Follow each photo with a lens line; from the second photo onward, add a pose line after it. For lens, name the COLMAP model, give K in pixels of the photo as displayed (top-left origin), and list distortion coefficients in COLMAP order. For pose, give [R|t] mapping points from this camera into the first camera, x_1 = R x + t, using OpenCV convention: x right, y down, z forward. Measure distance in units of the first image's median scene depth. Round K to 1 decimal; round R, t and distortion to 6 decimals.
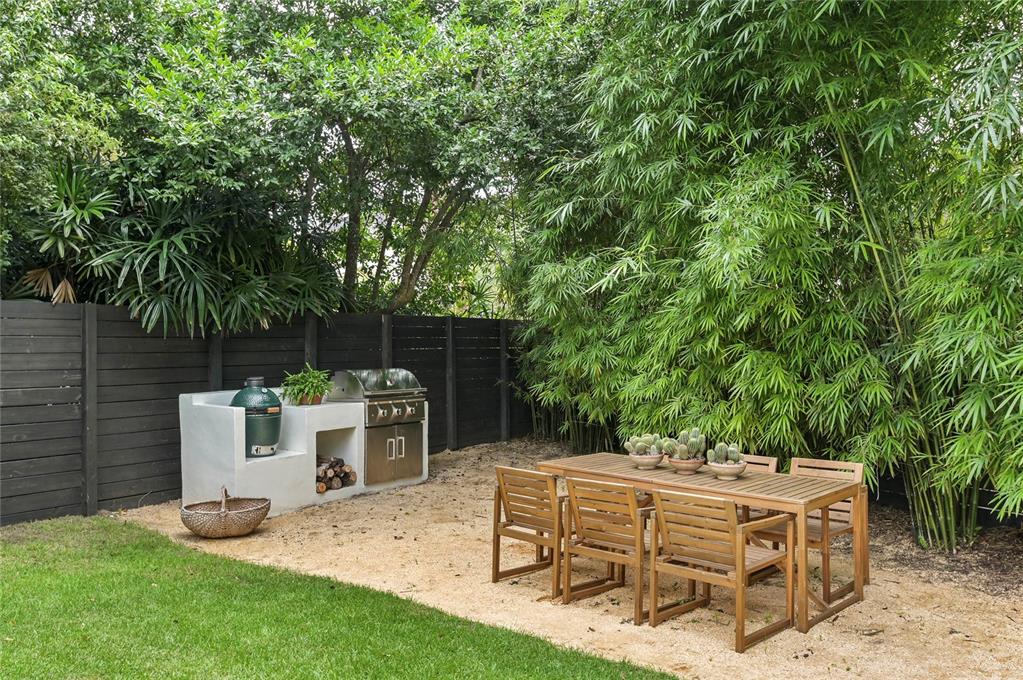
lens RADIAL K [[826.5, 0, 514.0], [0, 826.5, 348.6], [0, 0, 1]] dist [0.000111, -0.005932]
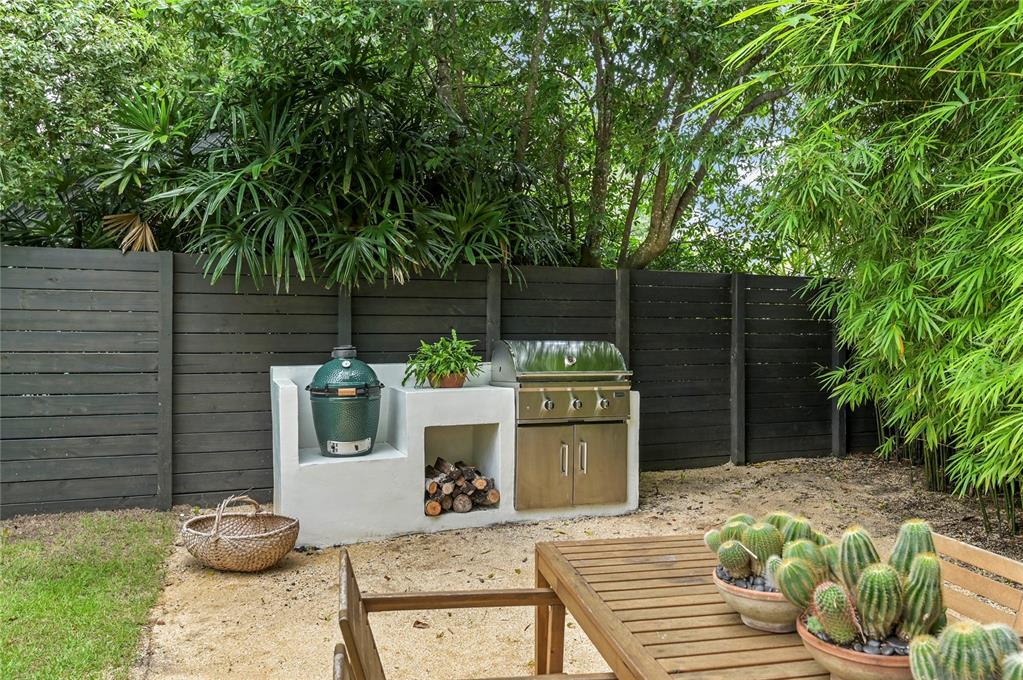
lens RADIAL K [[765.7, 0, 511.5], [0, 765.7, 340.0], [0, 0, 1]] dist [-0.003487, -0.001997]
pose [[0.836704, 0.006941, -0.547612, 0.176951], [-0.008287, 0.999966, 0.000013, 0.028819], [0.547593, 0.004527, 0.836733, 0.524870]]
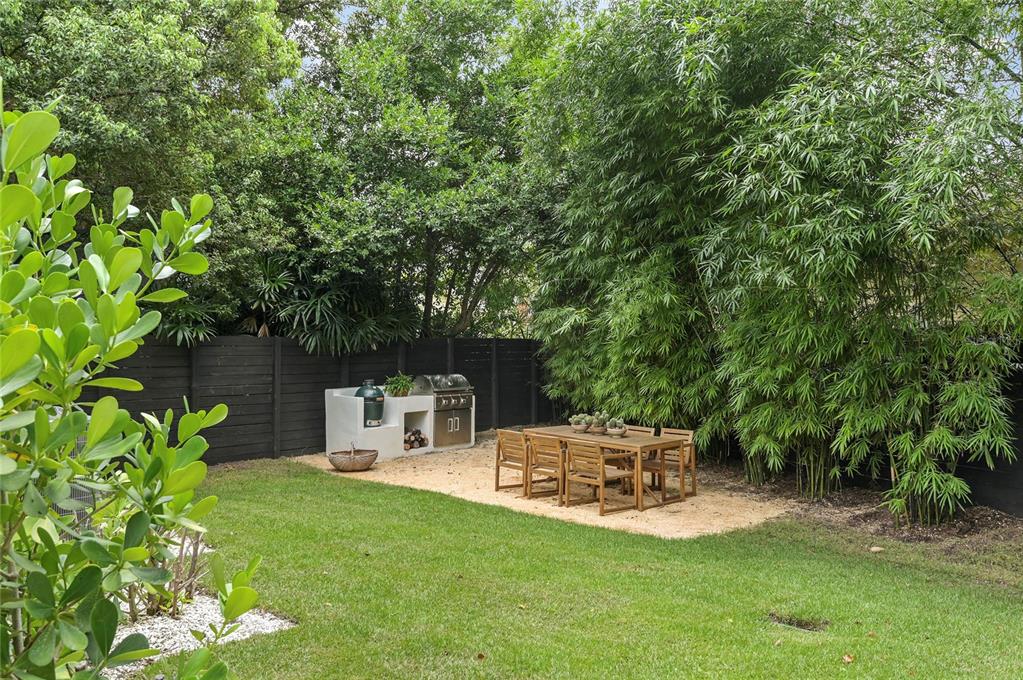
lens RADIAL K [[765.7, 0, 511.5], [0, 765.7, 340.0], [0, 0, 1]] dist [-0.003487, -0.001997]
pose [[0.995095, 0.003903, -0.098847, 0.131078], [-0.005042, 0.999924, -0.011272, -0.030480], [0.098796, 0.011715, 0.995039, -0.529472]]
